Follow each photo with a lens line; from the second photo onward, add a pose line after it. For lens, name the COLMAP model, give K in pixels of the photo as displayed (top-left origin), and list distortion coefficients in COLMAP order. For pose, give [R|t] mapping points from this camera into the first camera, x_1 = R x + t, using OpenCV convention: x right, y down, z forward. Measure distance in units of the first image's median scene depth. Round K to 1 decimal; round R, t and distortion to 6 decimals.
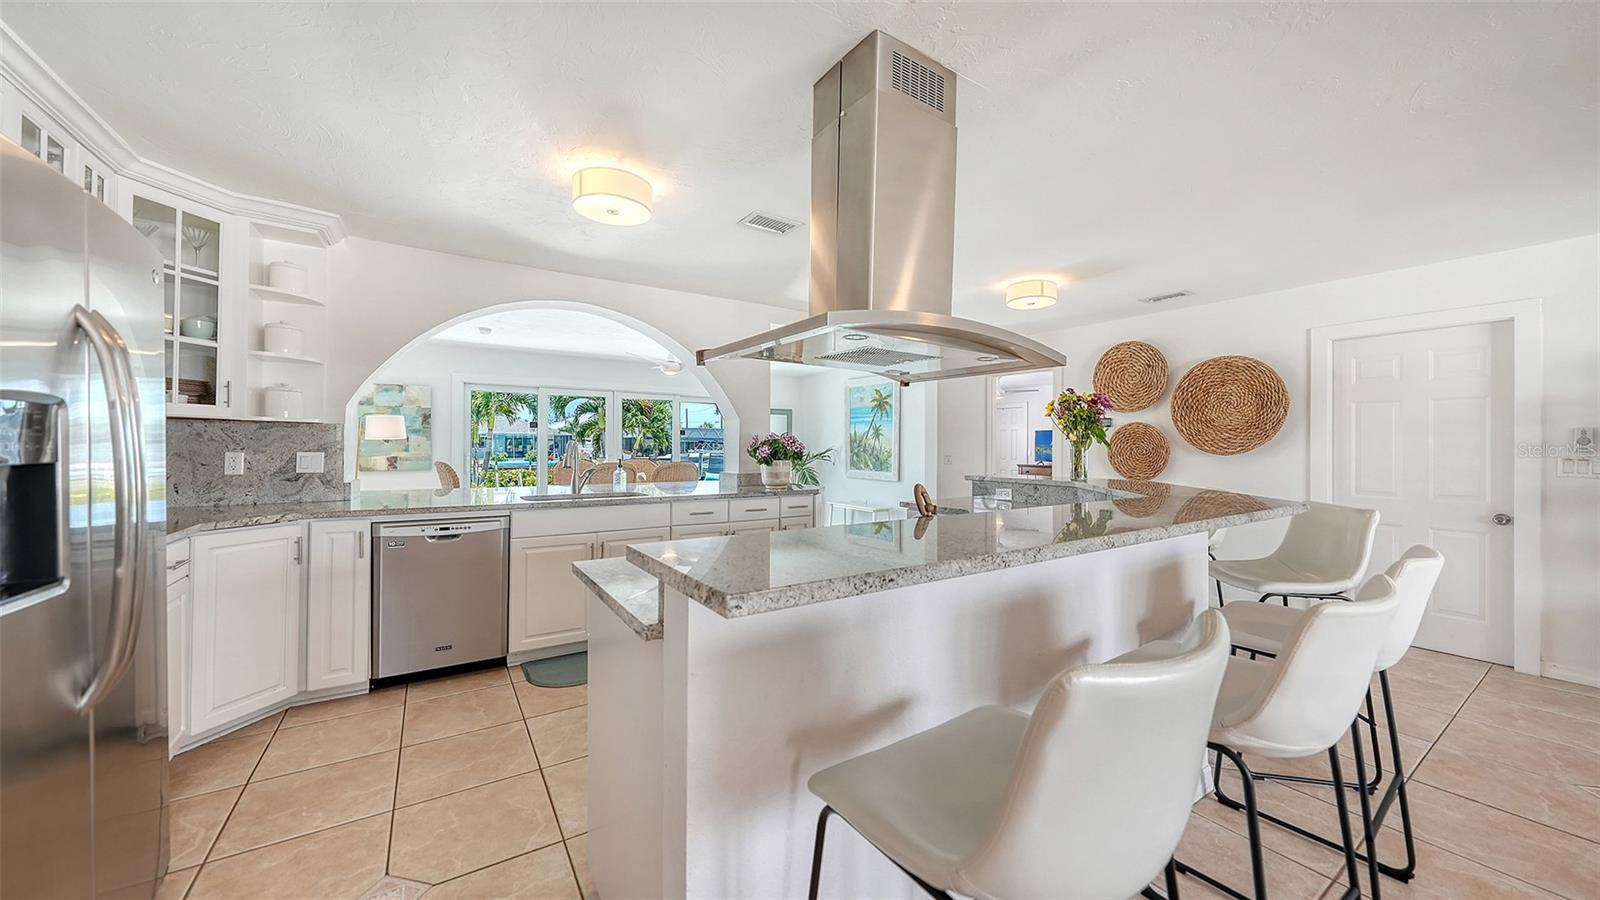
lens RADIAL K [[554.6, 0, 793.4], [0, 554.6, 442.9], [0, 0, 1]] dist [-0.005928, -0.000028]
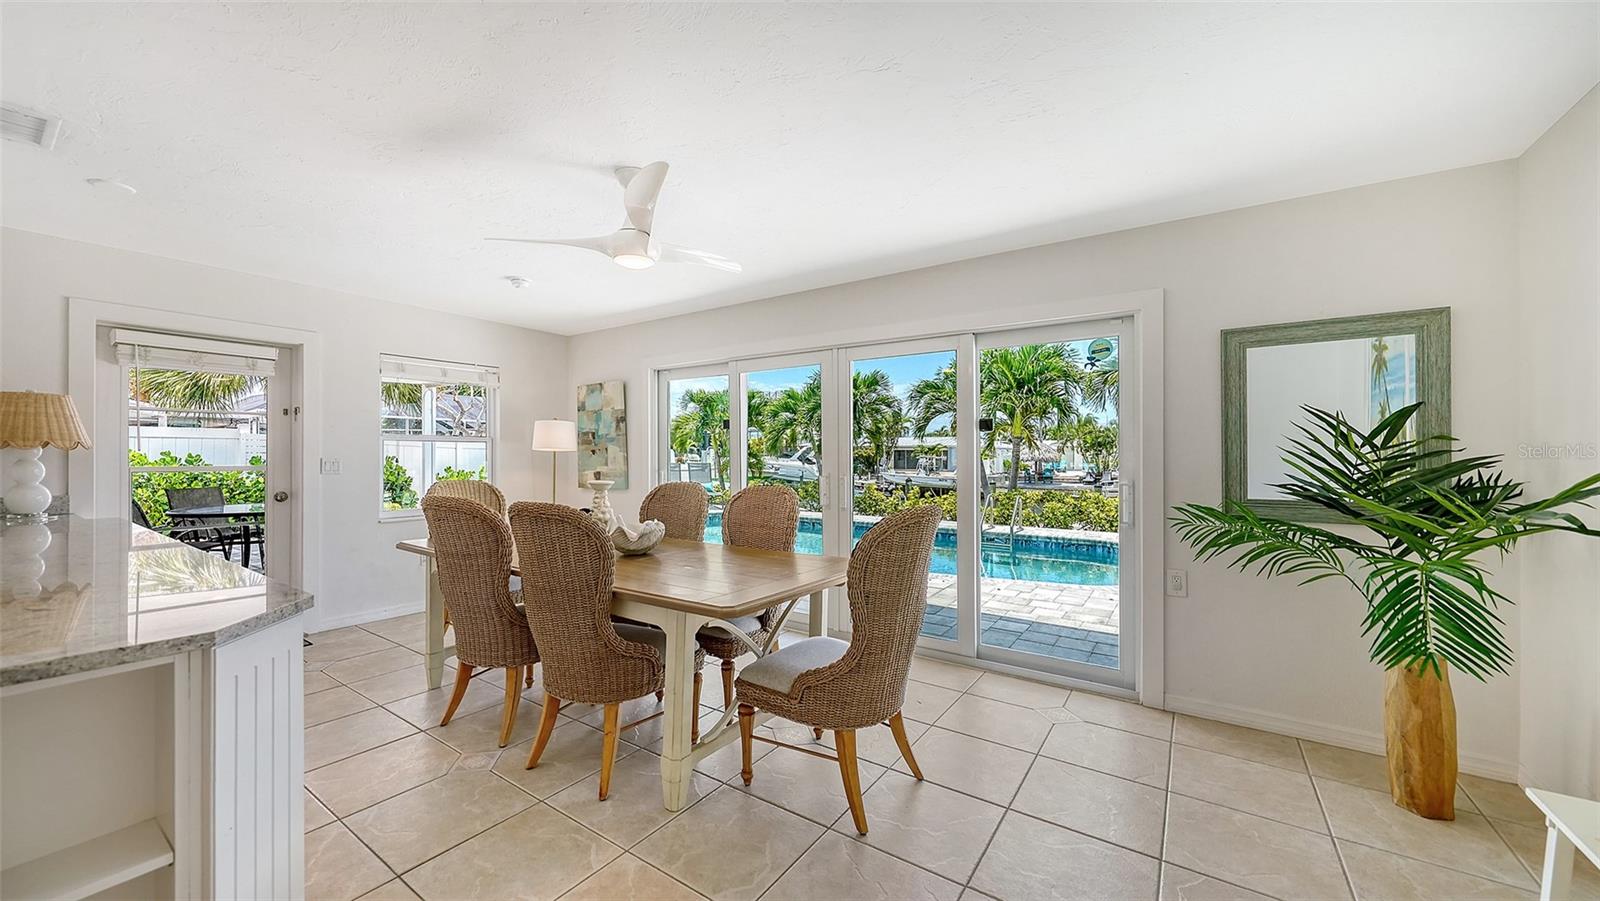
lens RADIAL K [[588.4, 0, 786.9], [0, 588.4, 457.1], [0, 0, 1]] dist [-0.001075, -0.000082]
pose [[0.380751, -0.004031, -0.924669, 0.262150], [0.005271, 0.999984, -0.002189, 0.008864], [0.924663, -0.004041, 0.380766, 1.335328]]
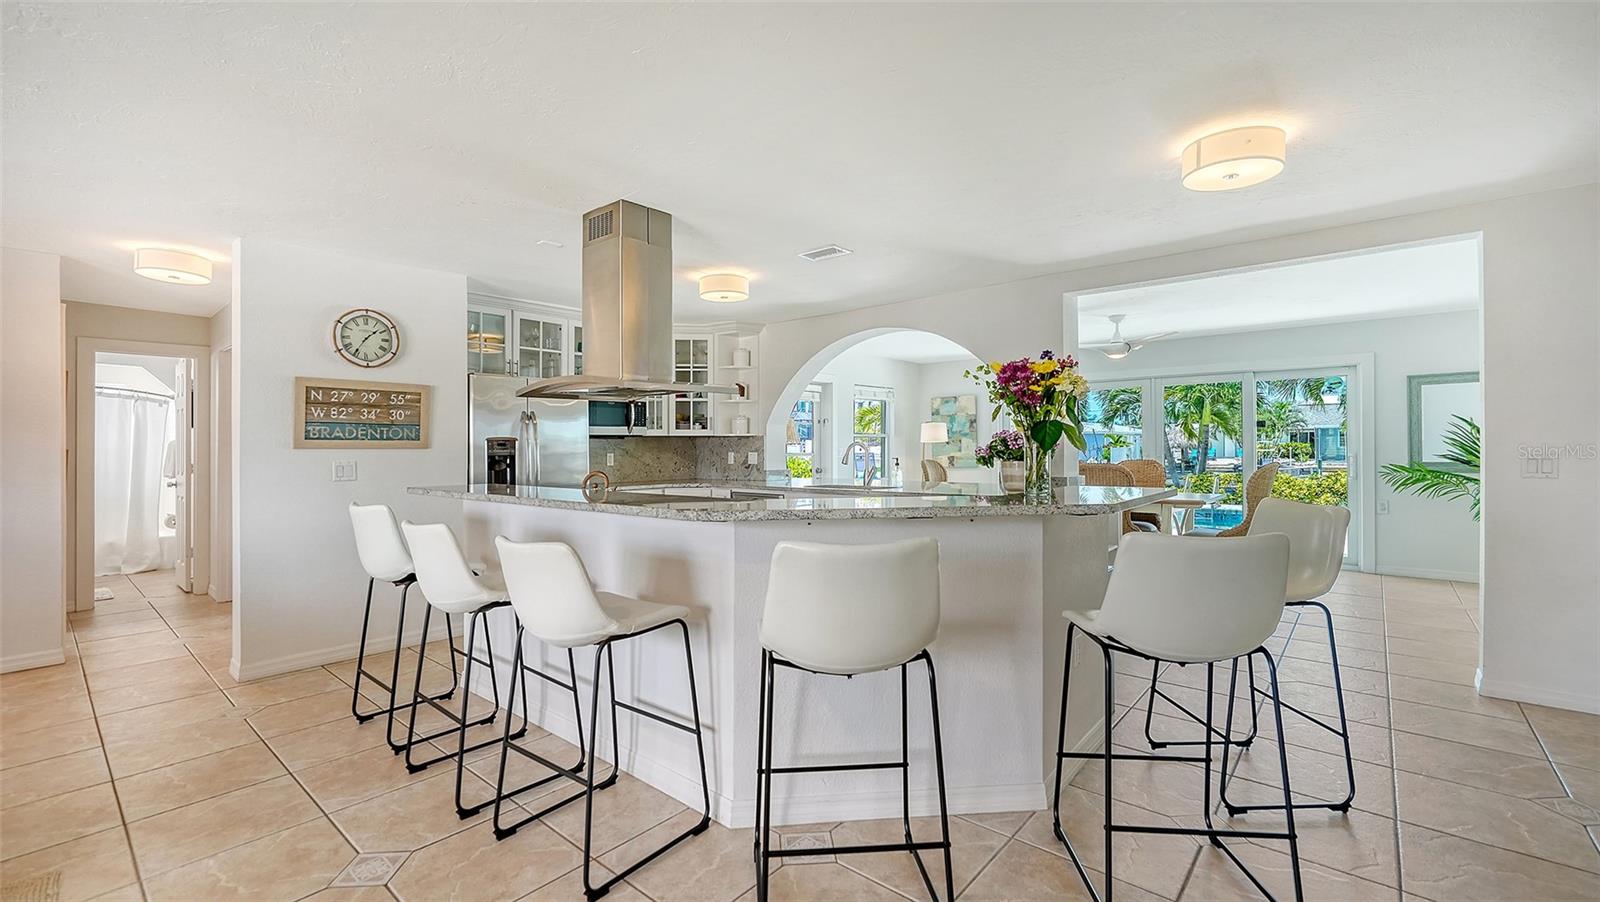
lens RADIAL K [[671.5, 0, 791.8], [0, 671.5, 450.5], [0, 0, 1]] dist [-0.000030, -0.000058]
pose [[0.280443, -0.004103, -0.959862, 0.852950], [0.016997, 0.999855, 0.000692, 0.007860], [0.959720, -0.016509, 0.280472, 0.358889]]
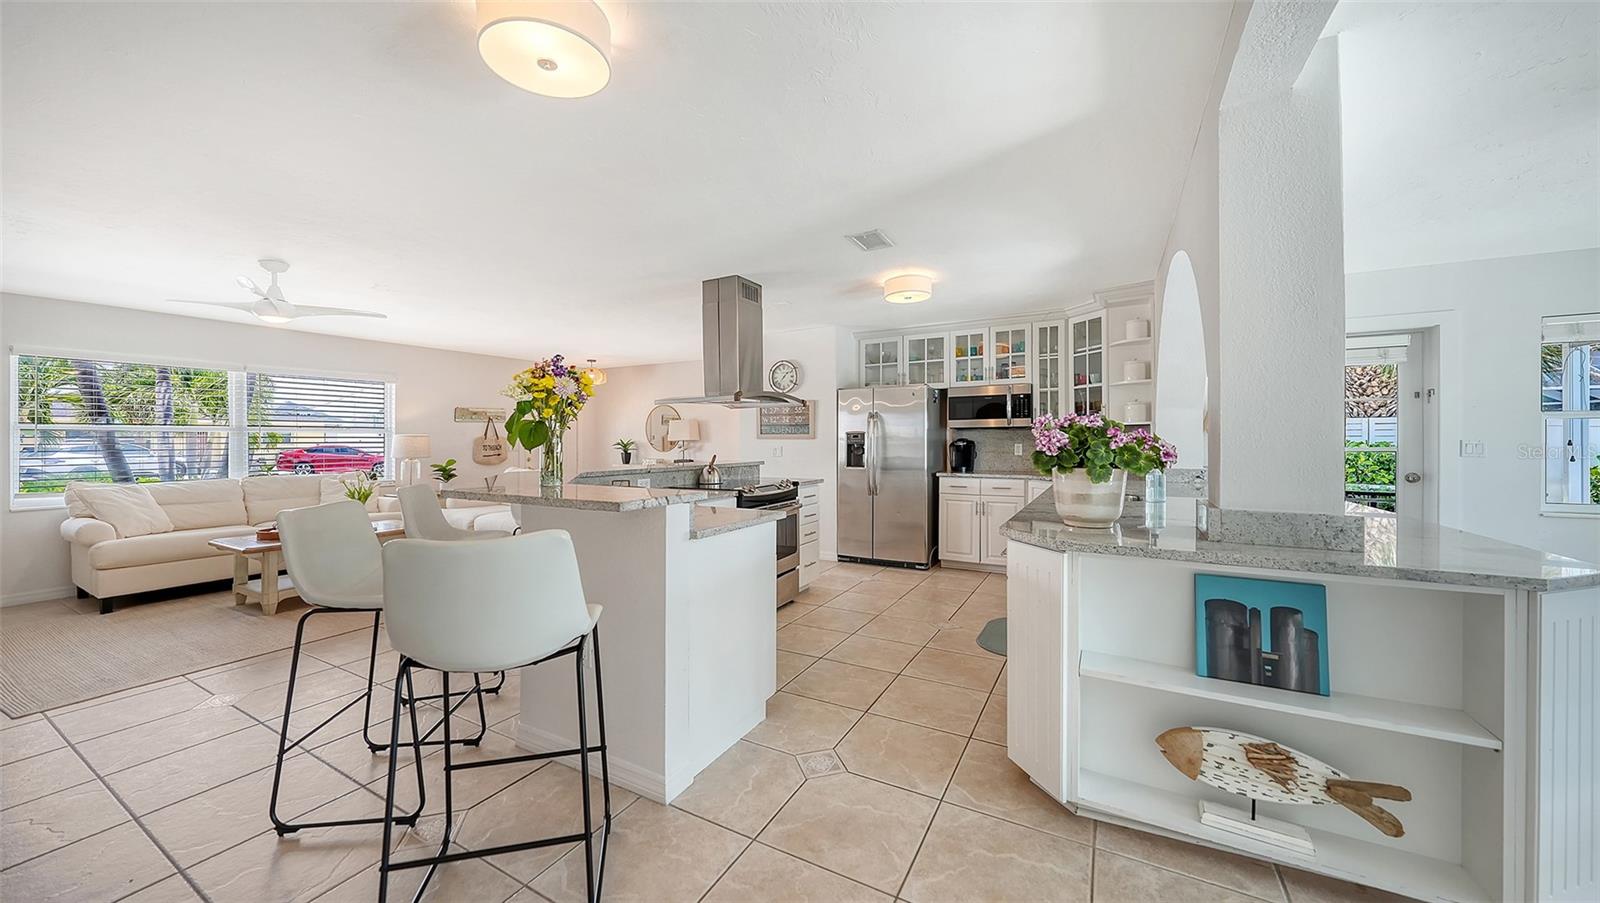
lens RADIAL K [[557.8, 0, 790.0], [0, 557.8, 433.7], [0, 0, 1]] dist [-0.005206, -0.000160]
pose [[-0.886610, -0.008998, -0.462429, 0.413184], [0.000830, 0.999778, -0.021045, 0.011751], [0.462516, -0.019042, -0.886406, 1.279520]]
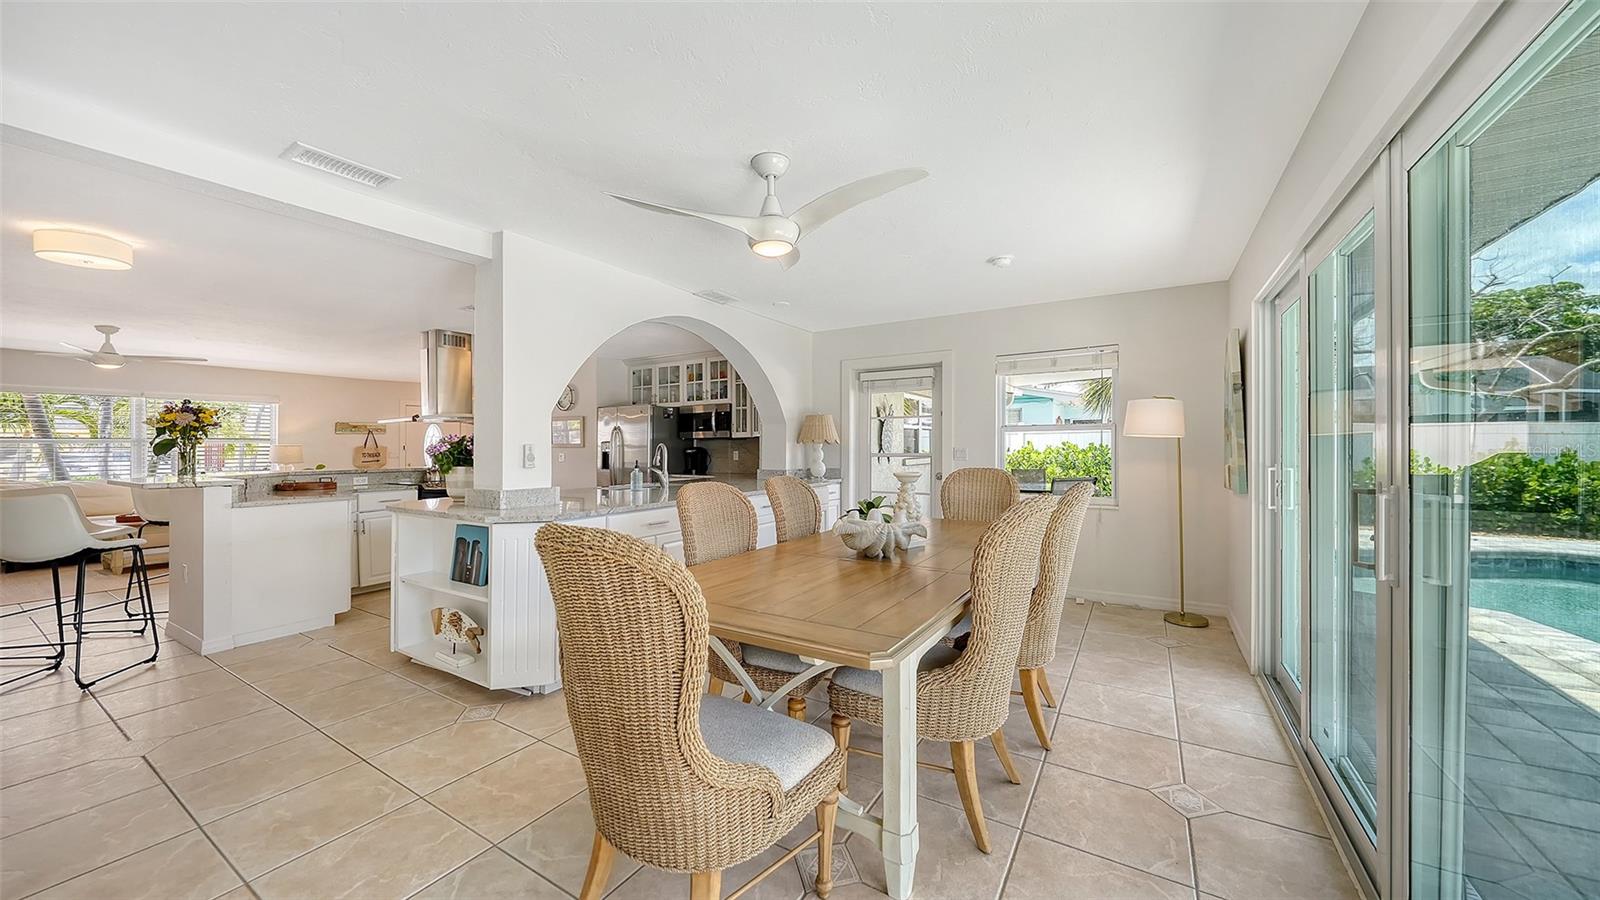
lens RADIAL K [[554.6, 0, 793.4], [0, 554.6, 442.9], [0, 0, 1]] dist [-0.005928, -0.000028]
pose [[-0.902750, -0.003541, -0.430151, -0.109480], [0.003485, 0.999873, -0.015545, 0.010731], [0.430152, -0.015533, -0.902623, 1.886849]]
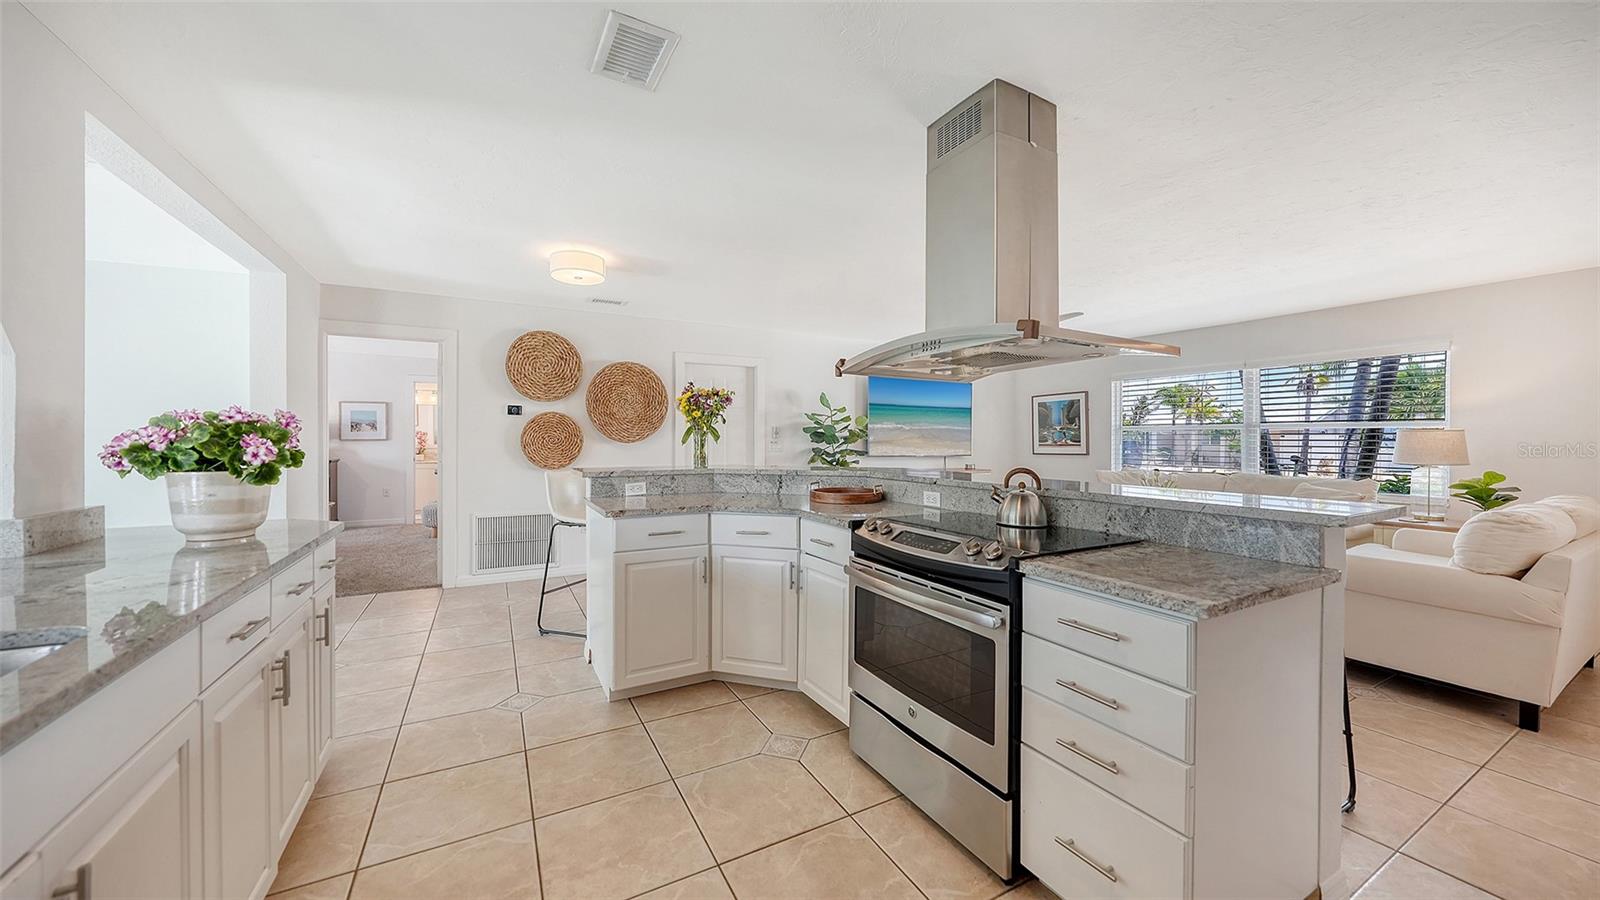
lens RADIAL K [[557.8, 0, 790.0], [0, 557.8, 432.2], [0, 0, 1]] dist [-0.005206, -0.000160]
pose [[0.075466, 0.004975, 0.997136, -0.403286], [-0.008889, 0.999951, -0.004316, 0.000770], [-0.997109, -0.008537, 0.075506, 0.531692]]
